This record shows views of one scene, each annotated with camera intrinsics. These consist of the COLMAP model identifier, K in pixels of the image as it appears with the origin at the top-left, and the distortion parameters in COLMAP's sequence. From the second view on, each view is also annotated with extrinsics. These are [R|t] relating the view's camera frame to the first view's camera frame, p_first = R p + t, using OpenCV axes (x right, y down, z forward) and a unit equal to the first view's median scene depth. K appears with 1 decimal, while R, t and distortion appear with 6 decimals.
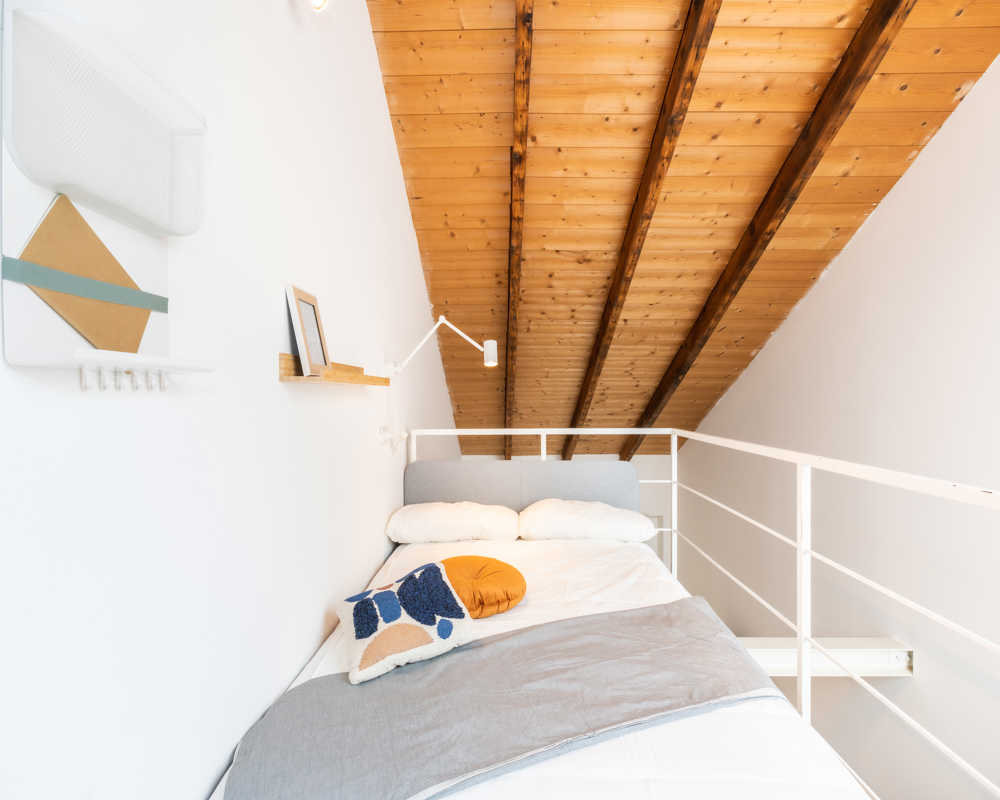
lens RADIAL K [[493.0, 0, 500.0], [0, 493.0, 400.0], [0, 0, 1]] dist [-0.001210, 0.000629]
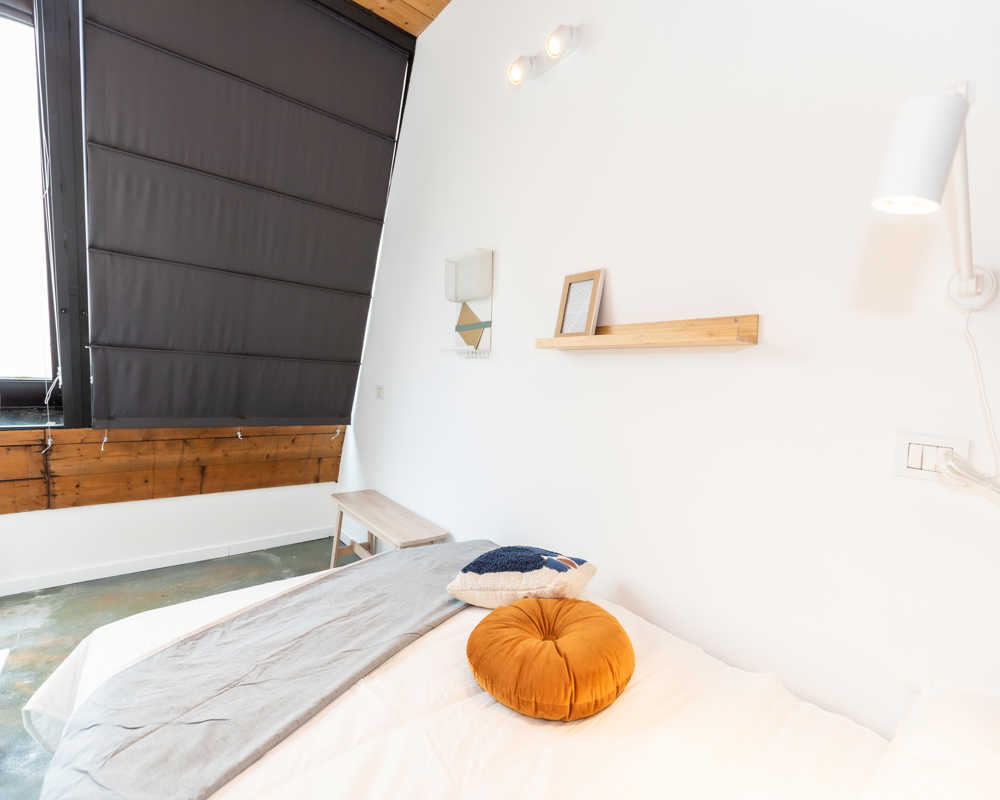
lens RADIAL K [[454.9, 0, 500.0], [0, 454.9, 400.0], [0, 0, 1]] dist [-0.000949, 0.000085]
pose [[-0.788606, 0.031579, -0.614087, 0.254314], [-0.031488, 0.995296, 0.091620, -0.008835], [0.614092, 0.091588, -0.783902, 1.048211]]
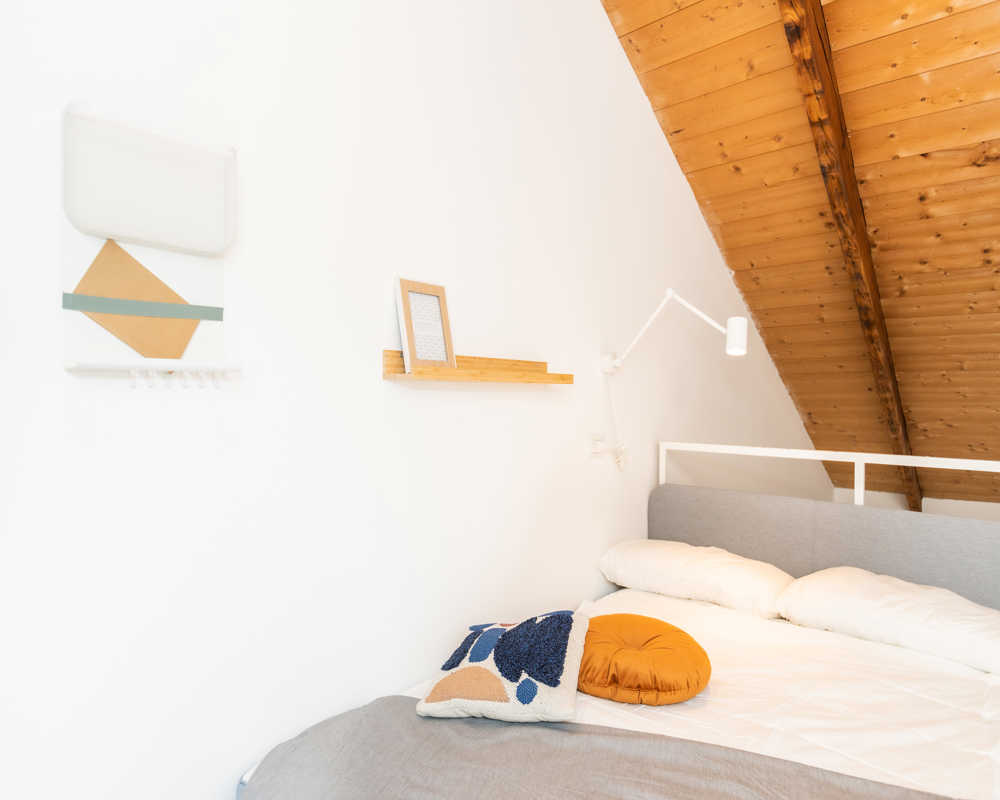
lens RADIAL K [[609.5, 0, 456.5], [0, 609.5, 406.0], [0, 0, 1]] dist [0.001020, 0.000877]
pose [[0.745972, 0.024383, -0.665531, 0.255513], [-0.019151, 0.999702, 0.015160, -0.003581], [0.665702, 0.001437, 0.746216, 0.112213]]
